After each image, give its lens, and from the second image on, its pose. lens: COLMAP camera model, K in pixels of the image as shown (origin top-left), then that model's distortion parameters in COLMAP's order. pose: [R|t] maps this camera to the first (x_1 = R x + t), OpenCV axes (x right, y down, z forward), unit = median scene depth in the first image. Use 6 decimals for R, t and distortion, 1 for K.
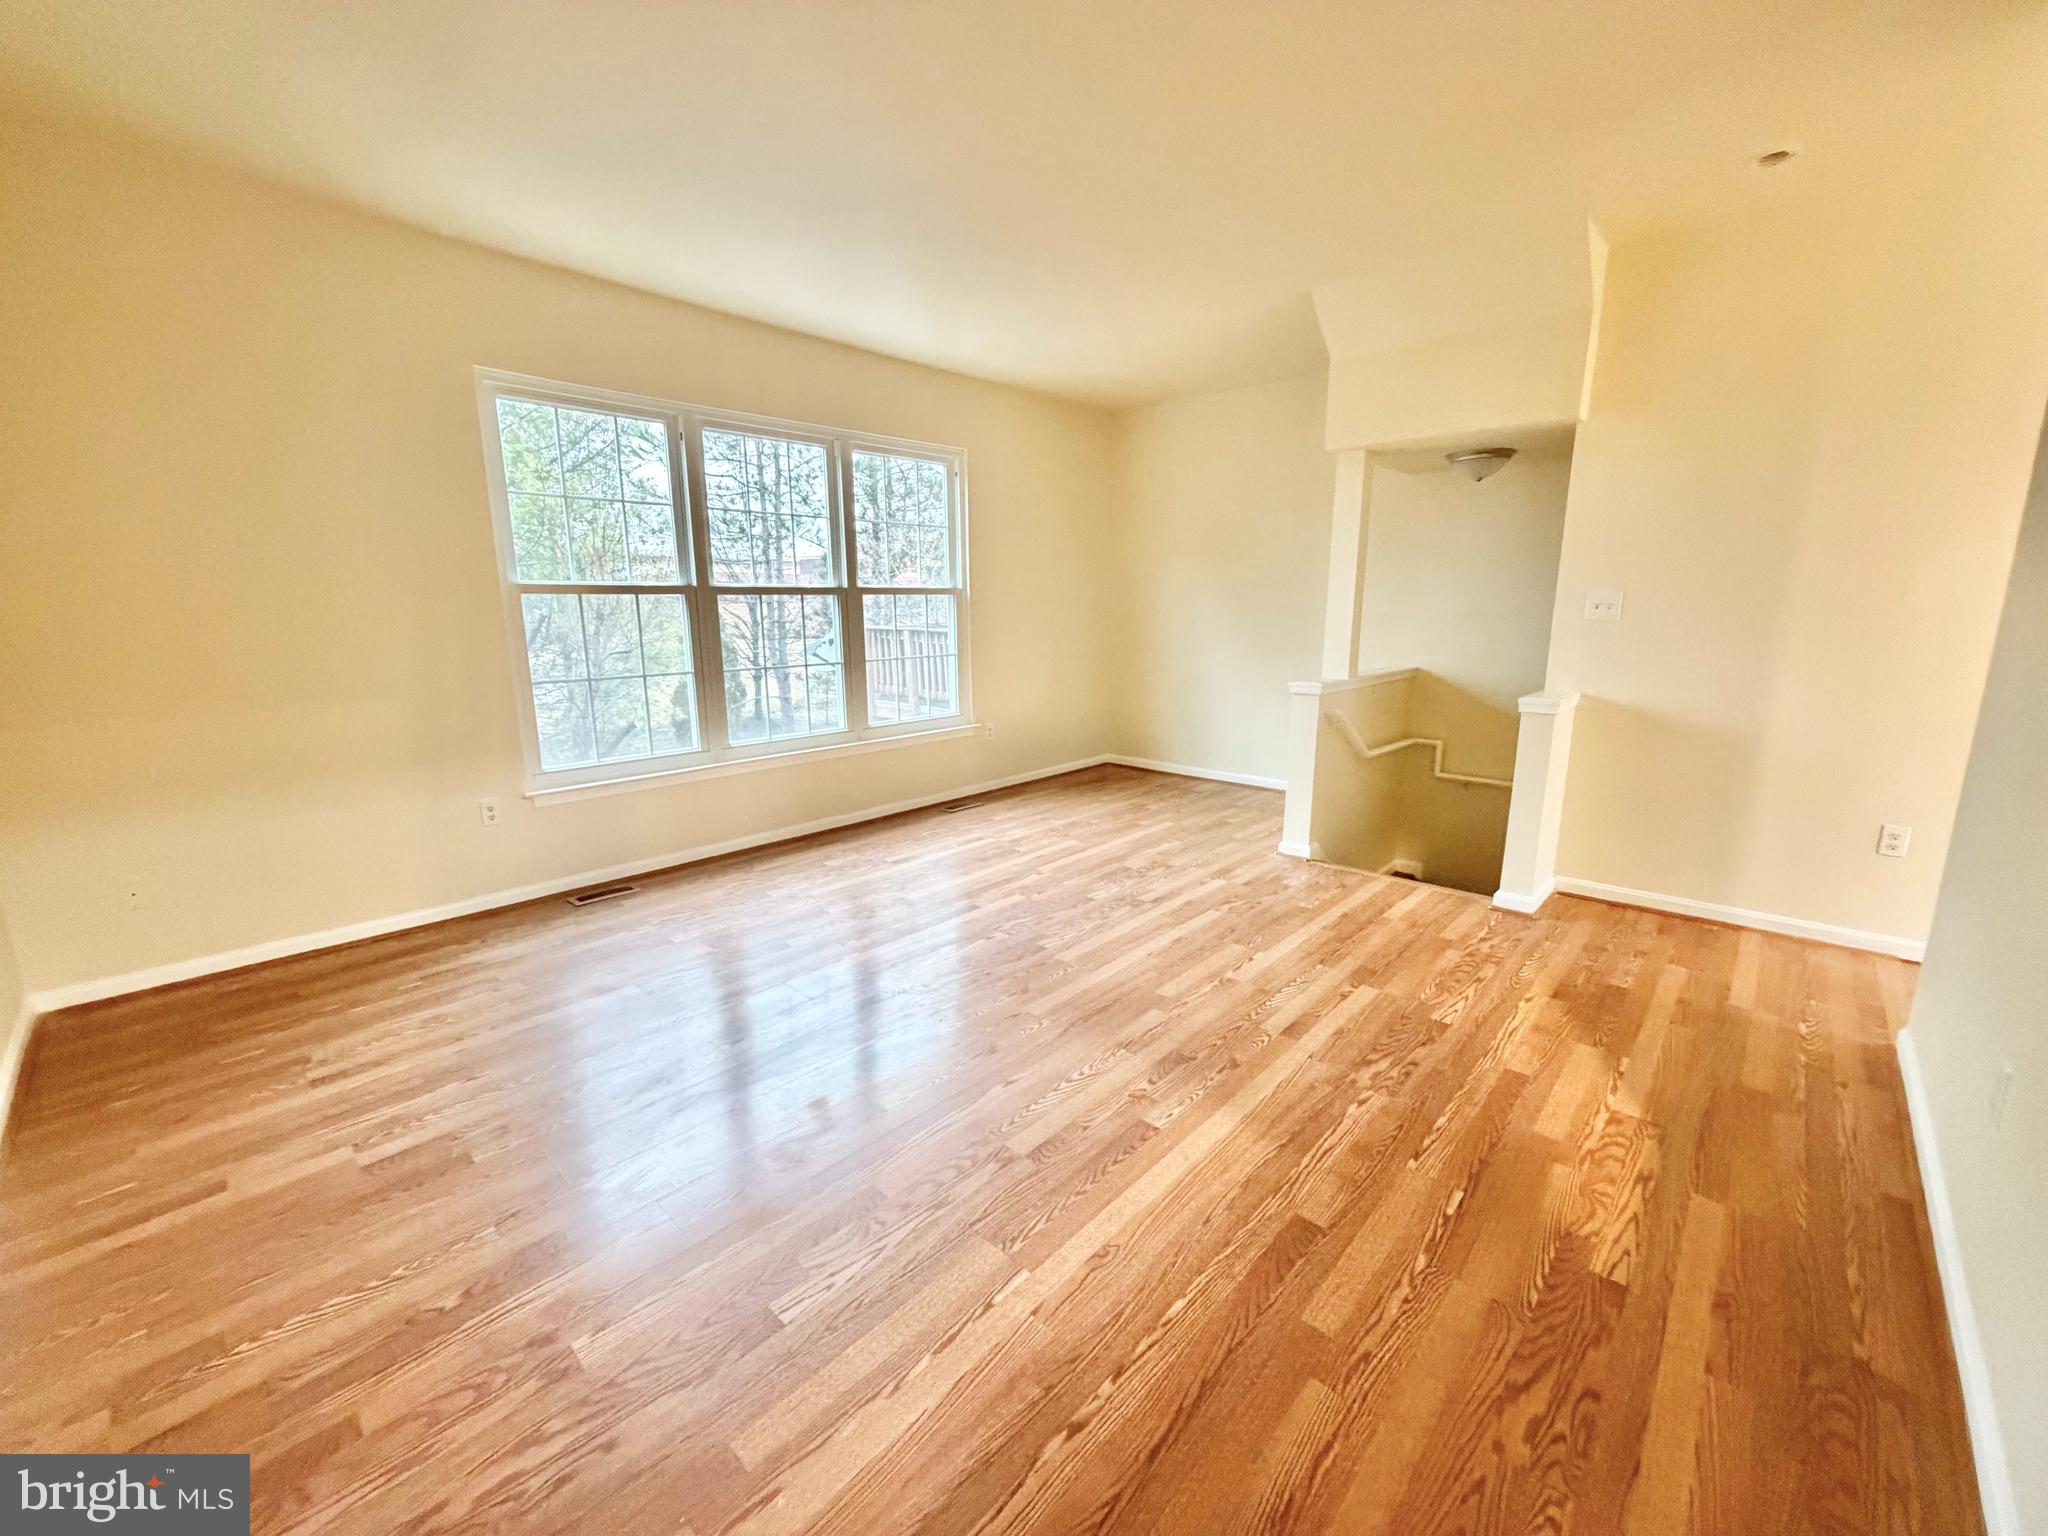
lens RADIAL K [[821.6, 0, 1025.7], [0, 821.6, 776.9], [0, 0, 1]] dist [-0.003016, -0.000203]
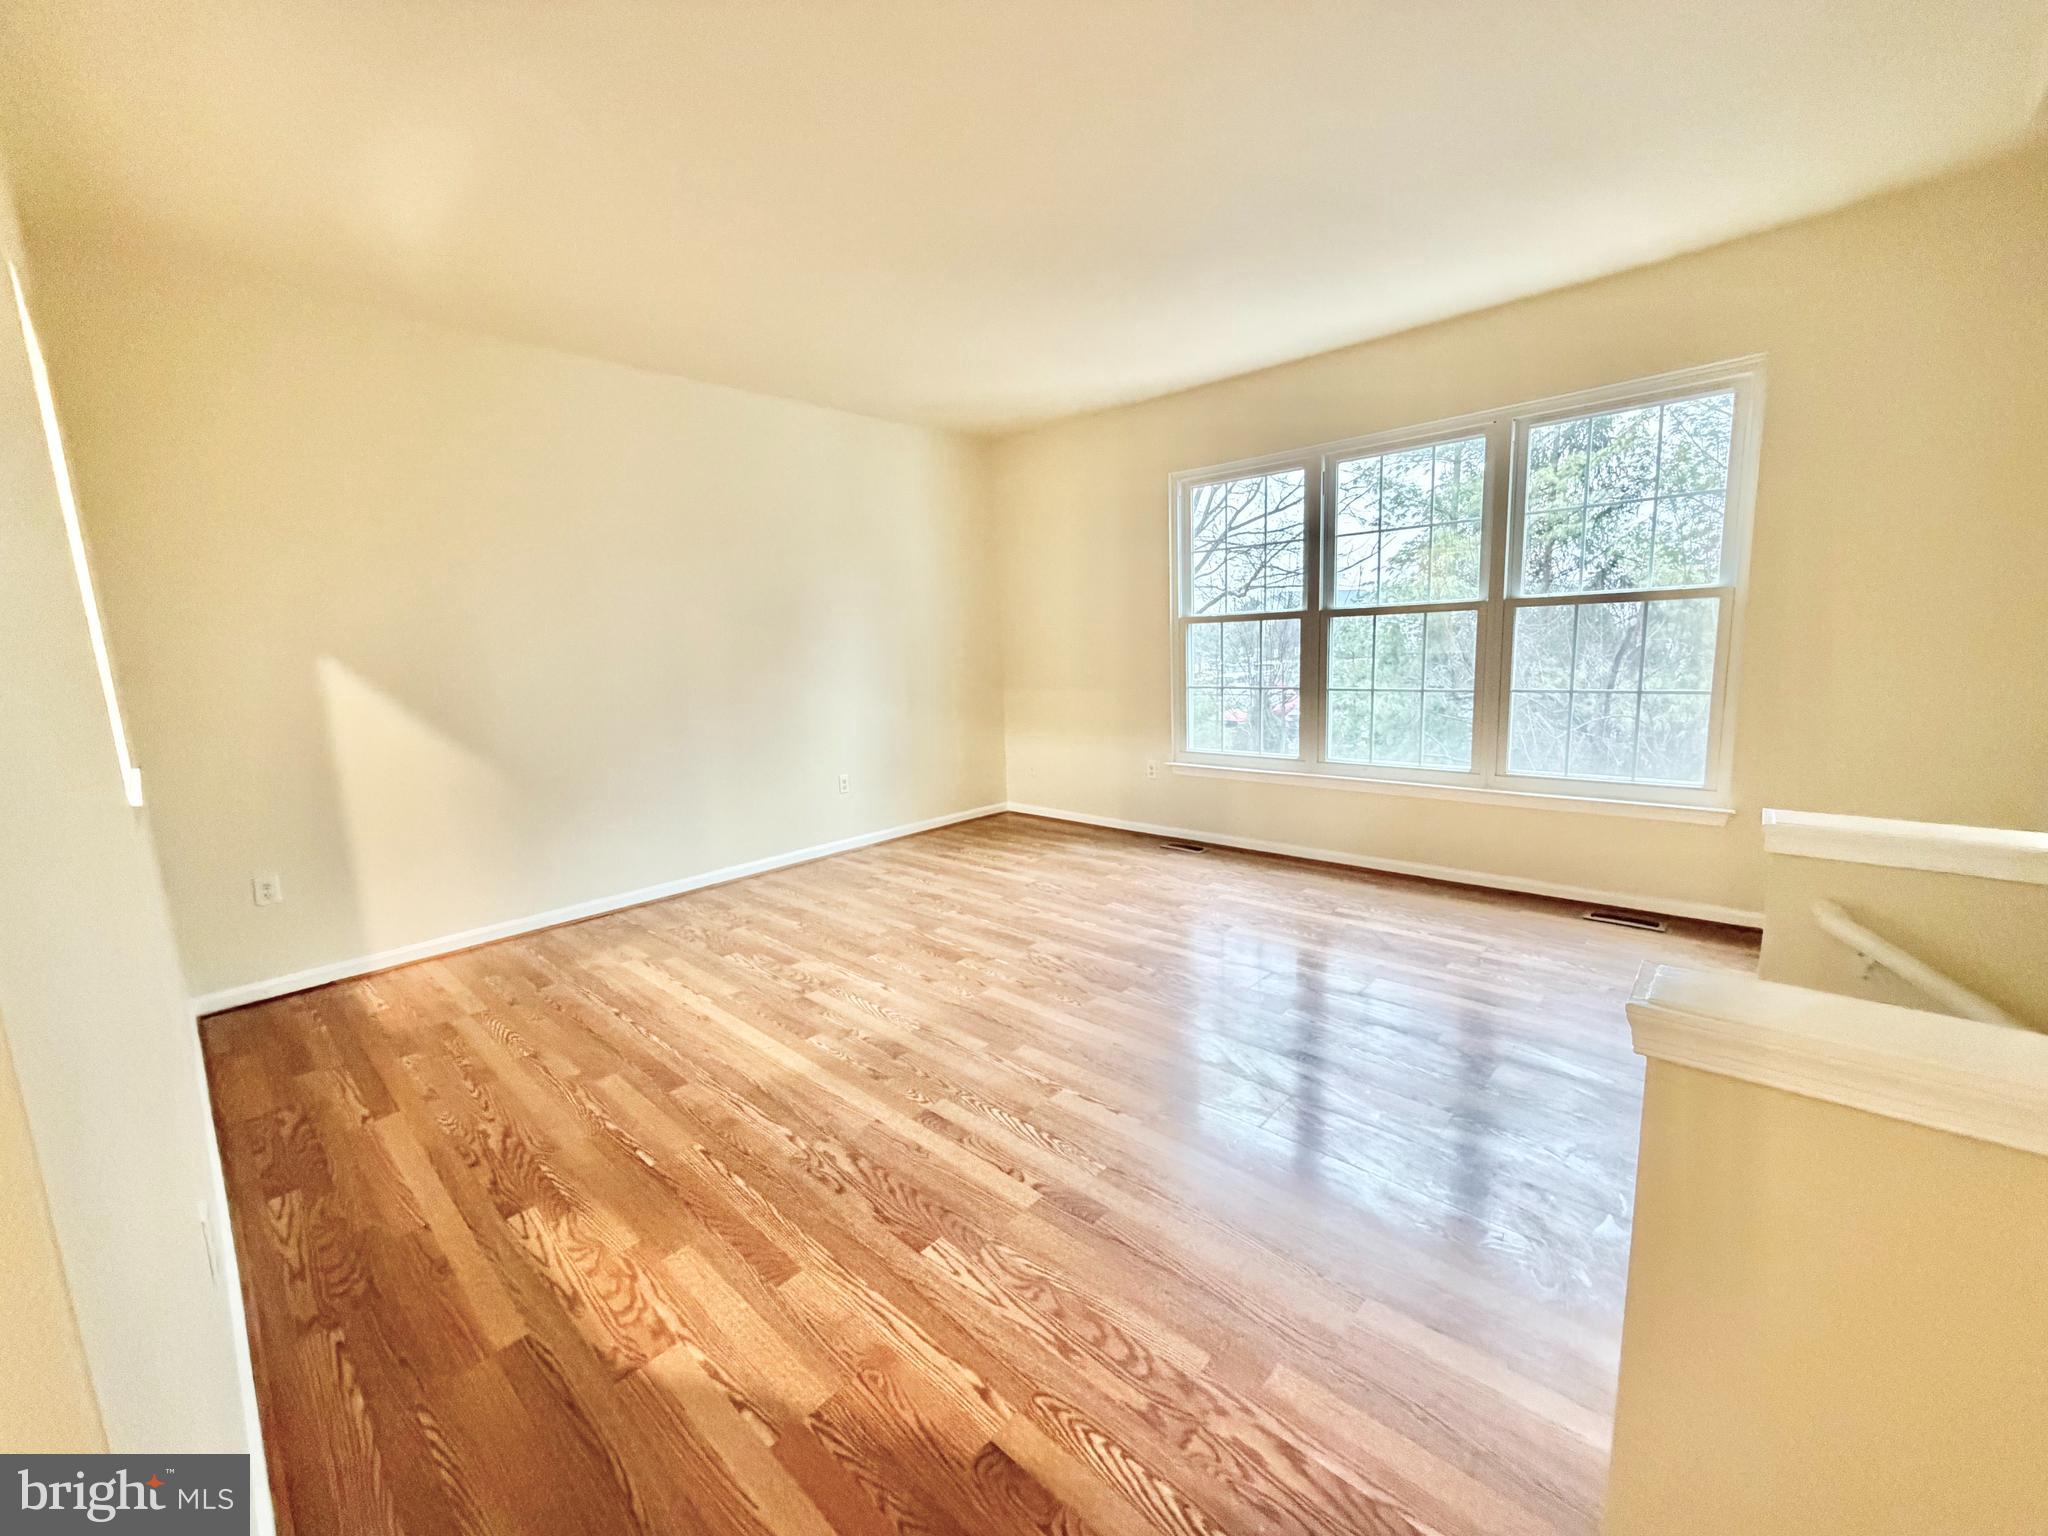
lens RADIAL K [[821.6, 0, 1025.7], [0, 821.6, 761.6], [0, 0, 1]] dist [-0.003016, -0.000203]
pose [[-0.002936, 0.154287, -0.988022, 1.231308], [-0.169365, 0.973676, 0.152550, -0.238691], [0.985549, 0.167784, 0.023272, 1.090010]]
